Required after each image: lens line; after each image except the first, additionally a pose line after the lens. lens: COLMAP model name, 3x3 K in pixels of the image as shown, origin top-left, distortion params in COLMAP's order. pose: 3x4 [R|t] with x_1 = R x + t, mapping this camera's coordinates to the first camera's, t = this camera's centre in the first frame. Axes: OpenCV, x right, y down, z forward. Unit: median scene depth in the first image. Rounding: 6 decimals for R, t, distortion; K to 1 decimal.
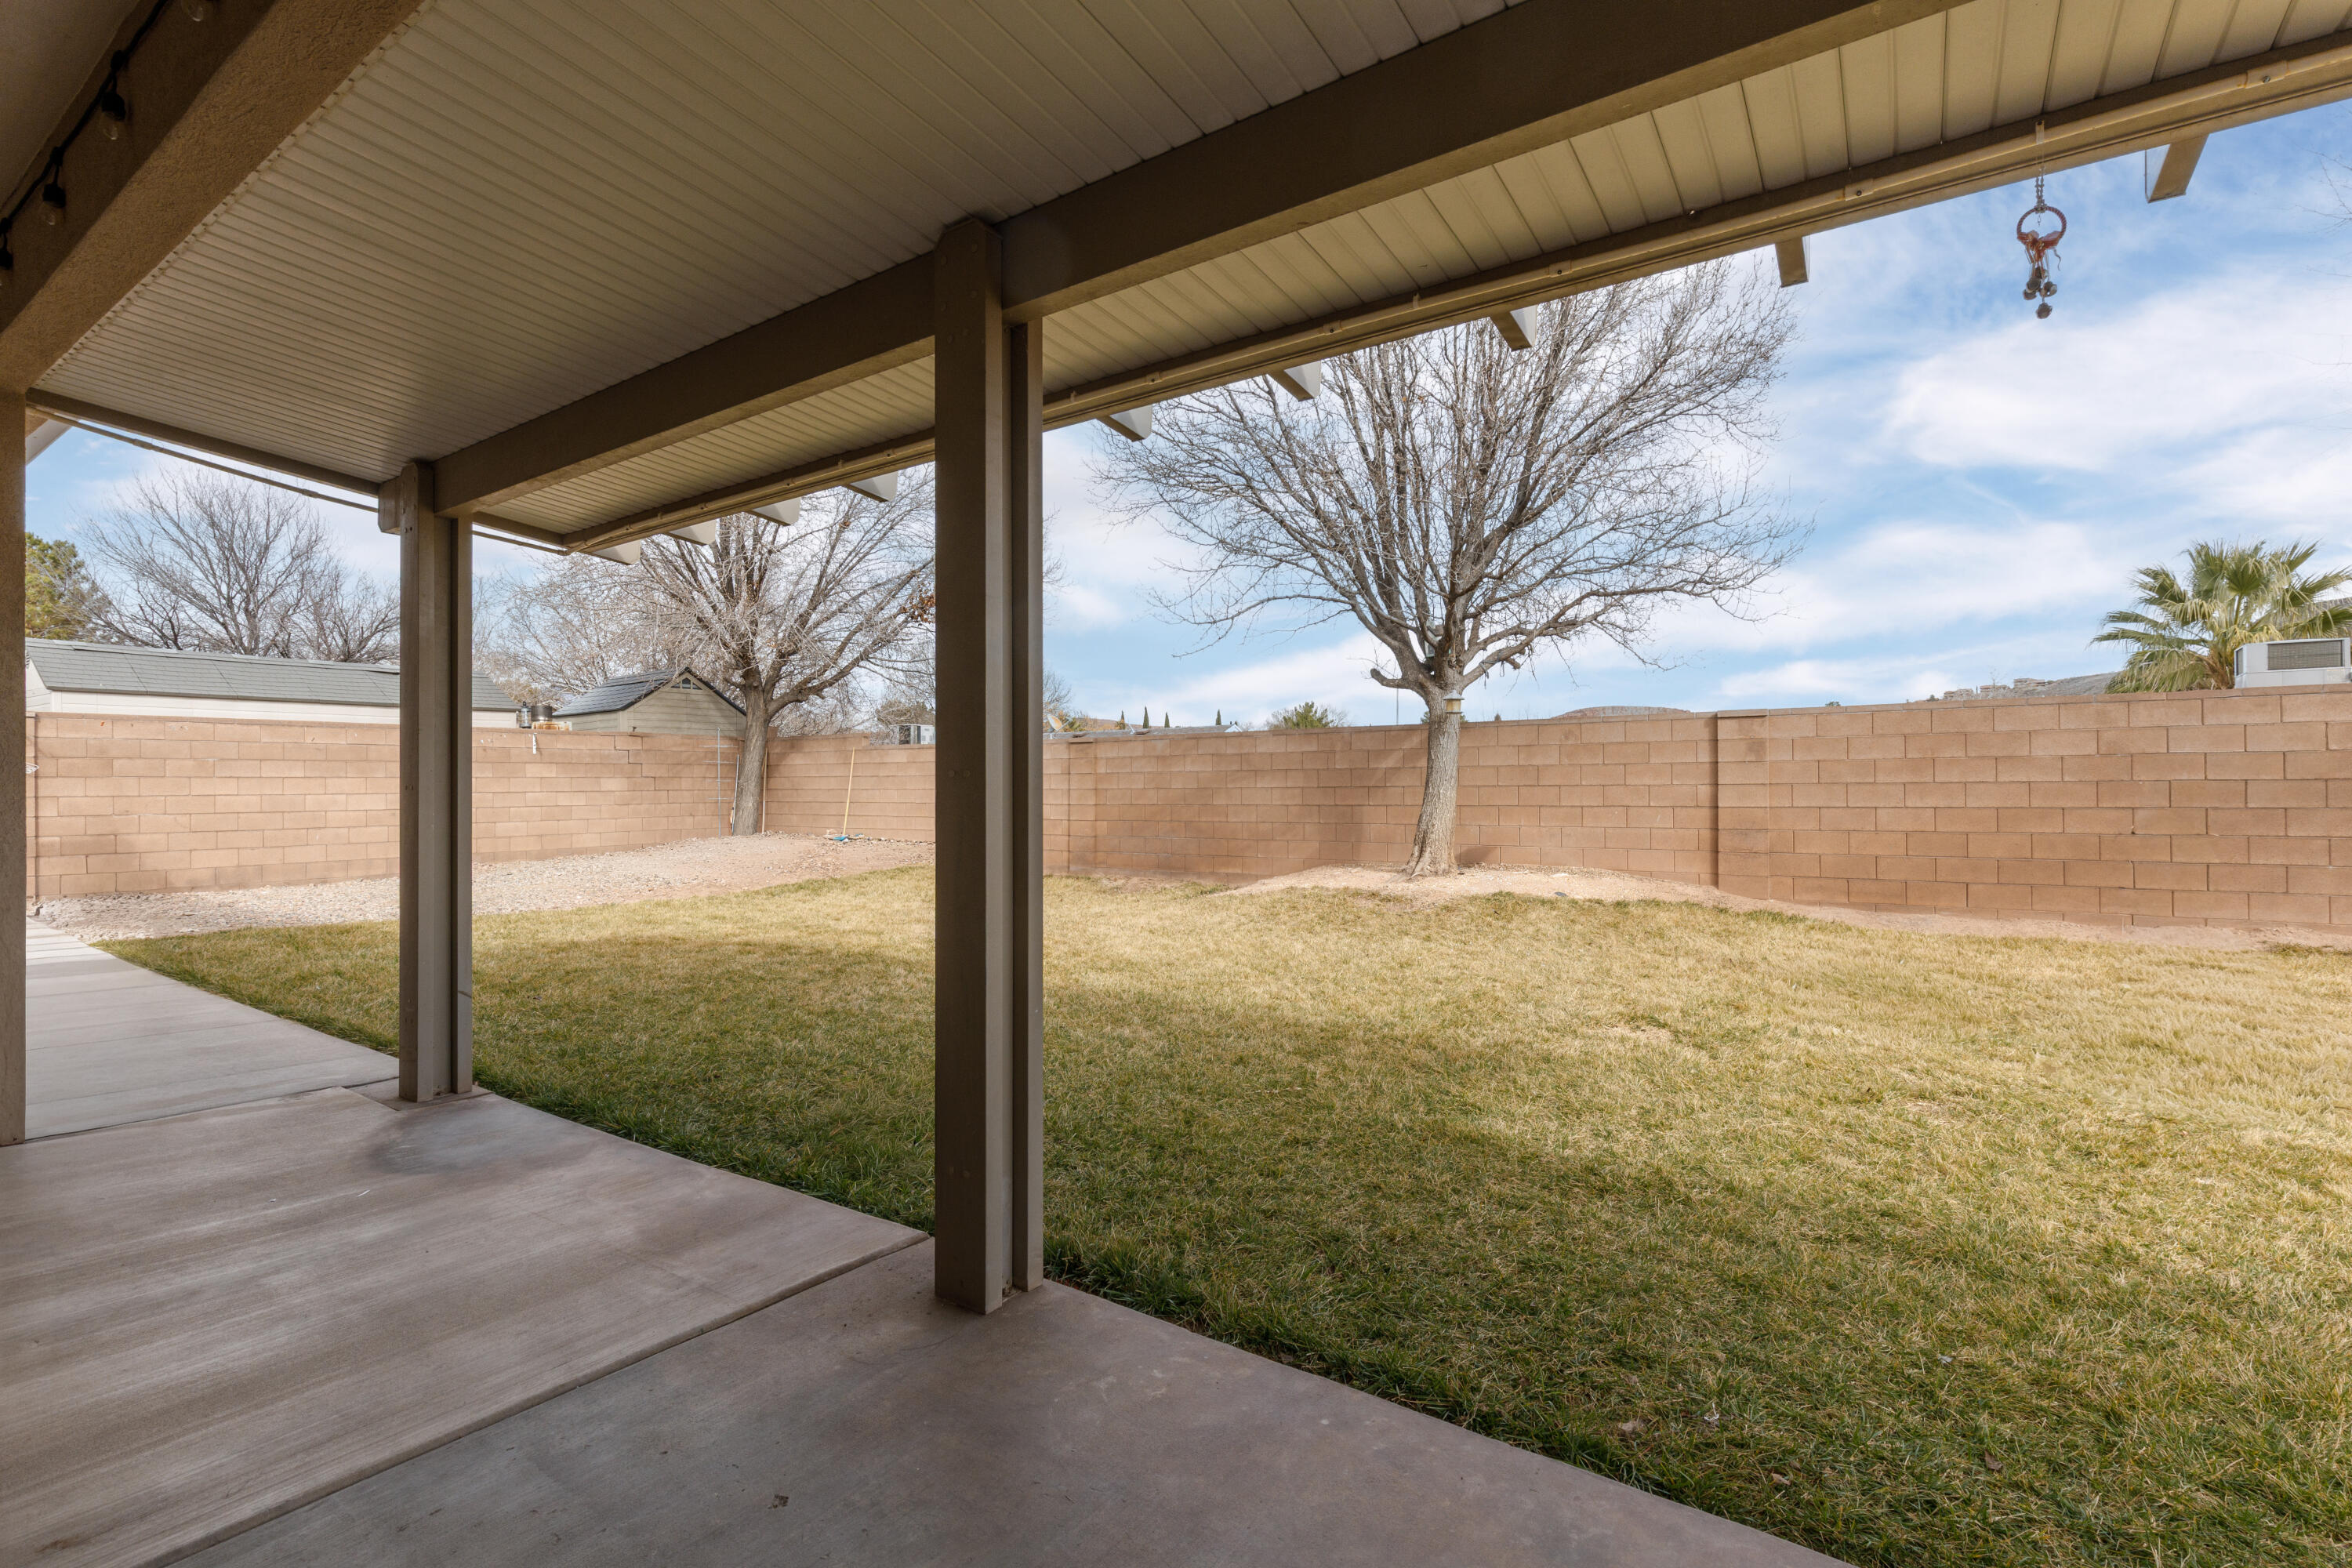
lens RADIAL K [[1054.7, 0, 1175.9], [0, 1054.7, 780.8], [0, 0, 1]] dist [0.004278, -0.000521]
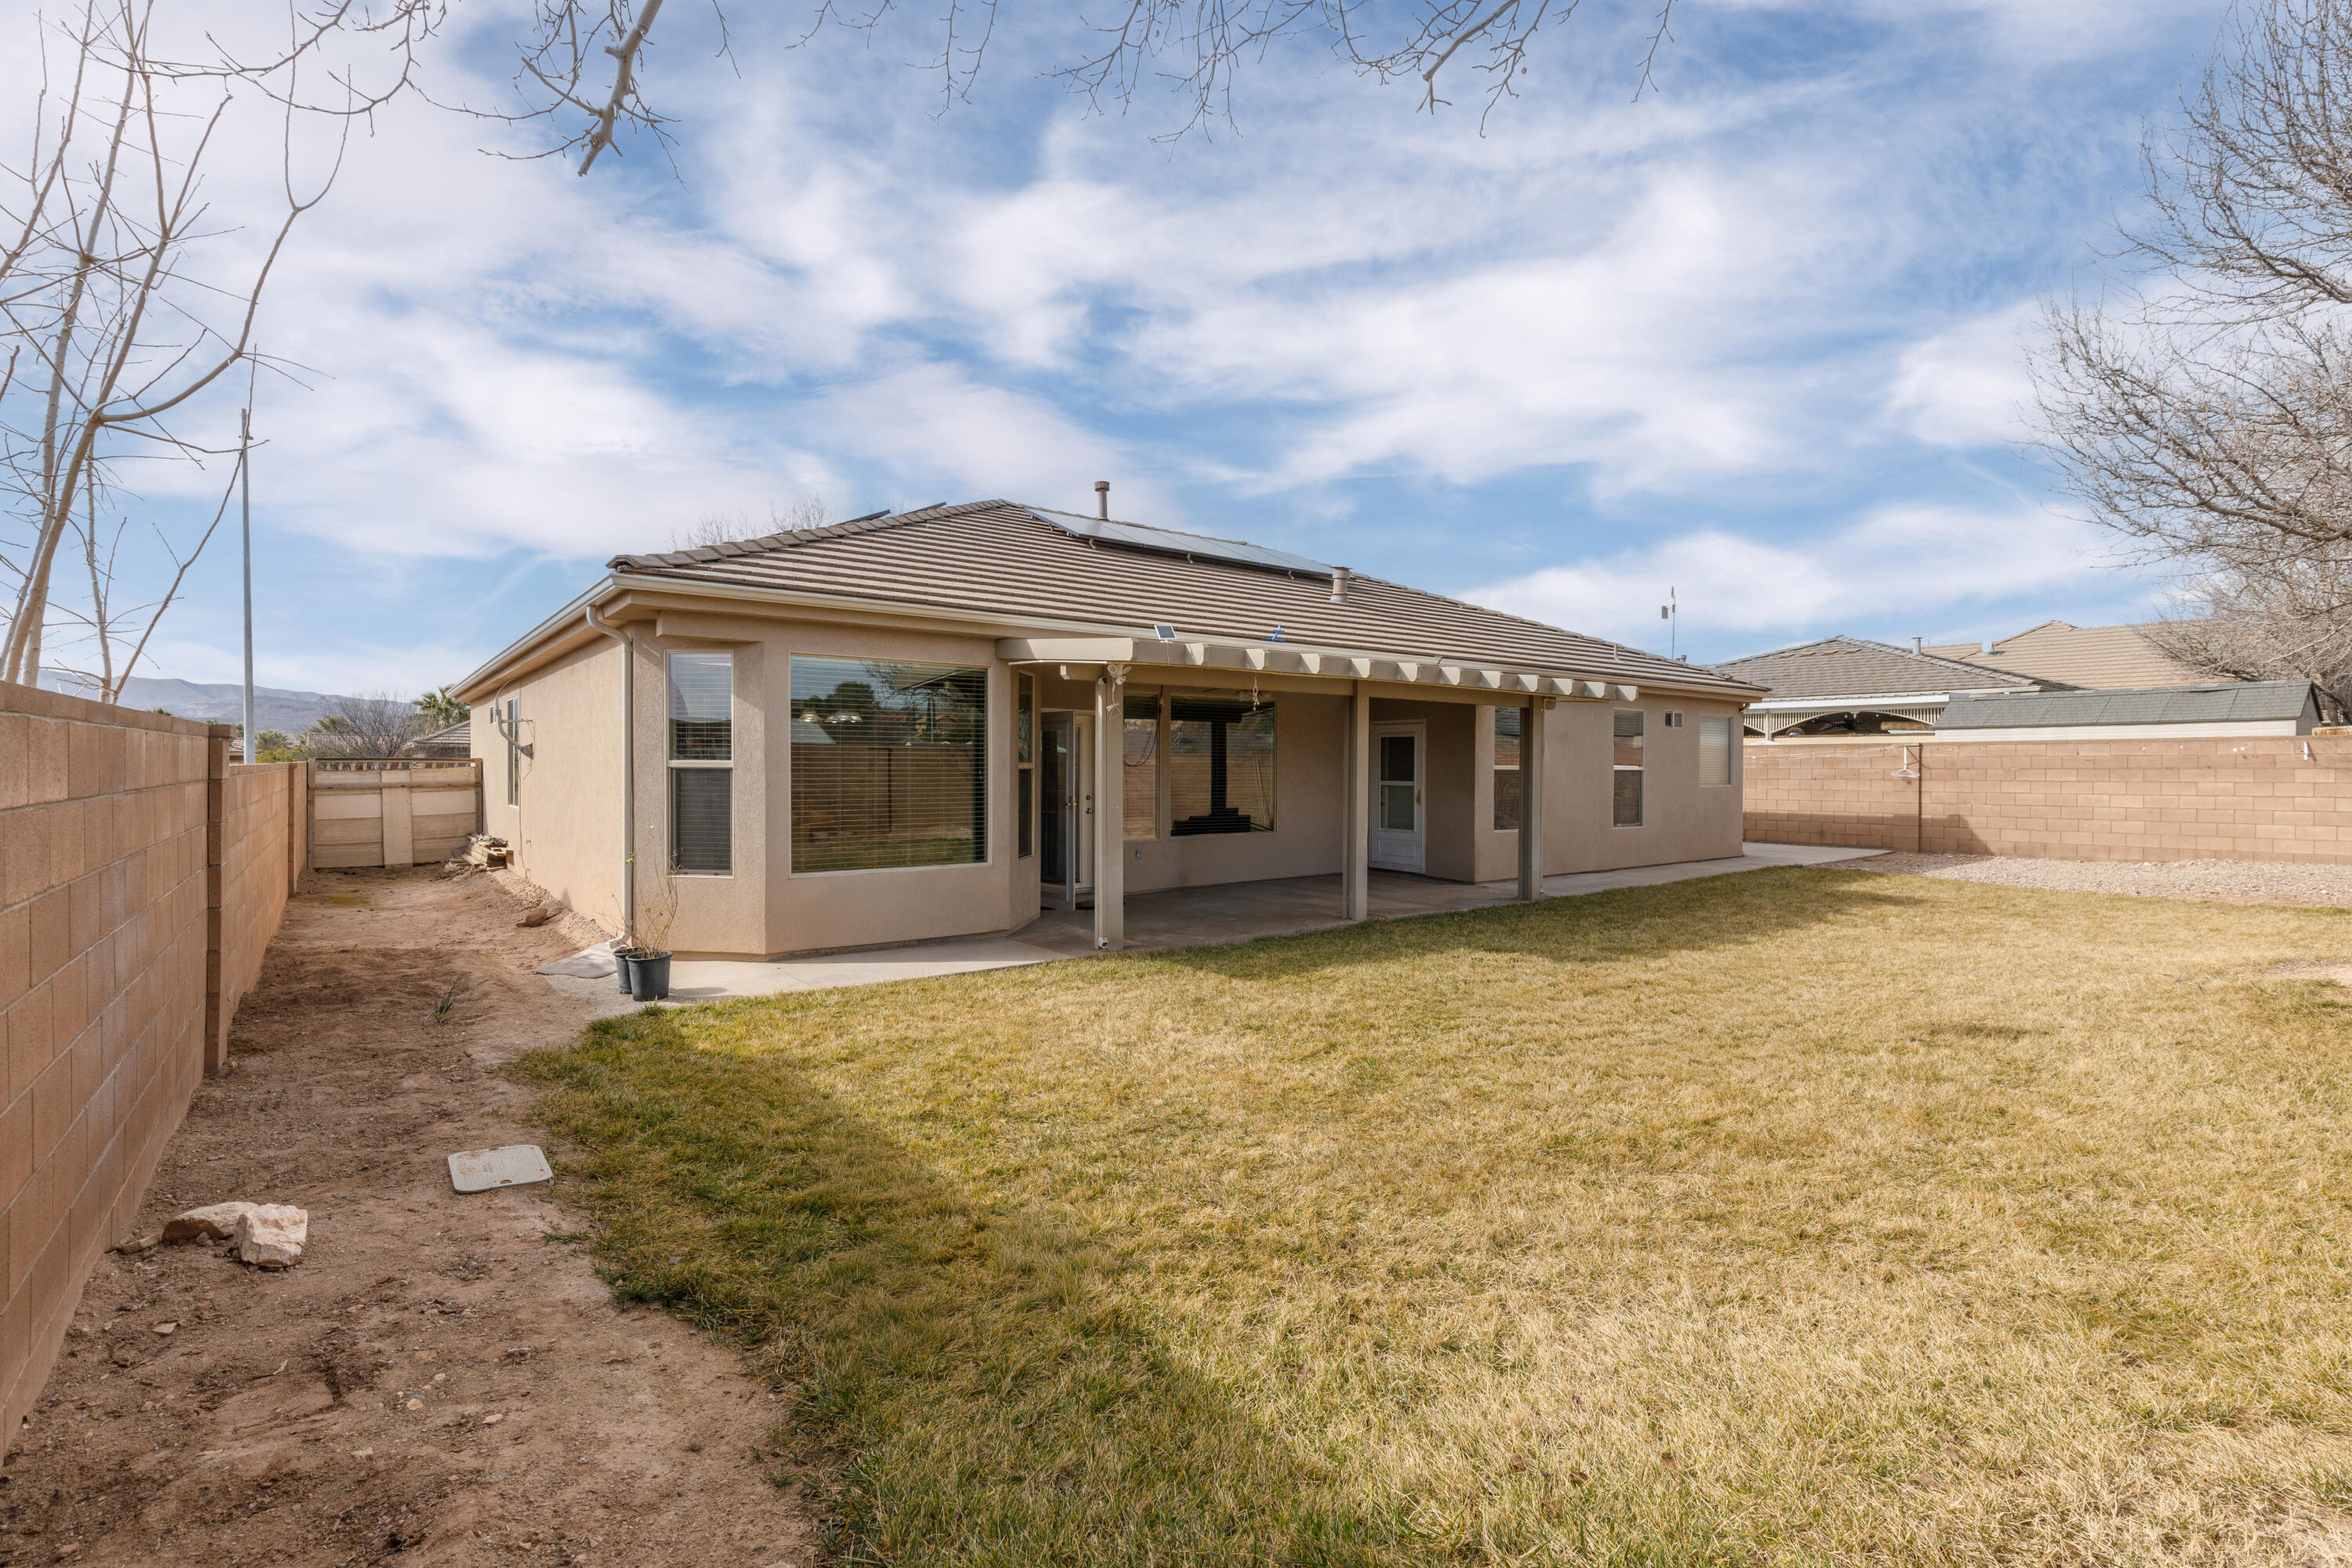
lens RADIAL K [[1054.7, 0, 1175.6], [0, 1054.7, 781.8], [0, 0, 1]] dist [0.004278, -0.000521]
pose [[-0.307986, 0.009313, -0.951345, 0.833030], [-0.003369, 0.999935, 0.010879, -0.013767], [0.951385, 0.006555, -0.307935, 0.327140]]
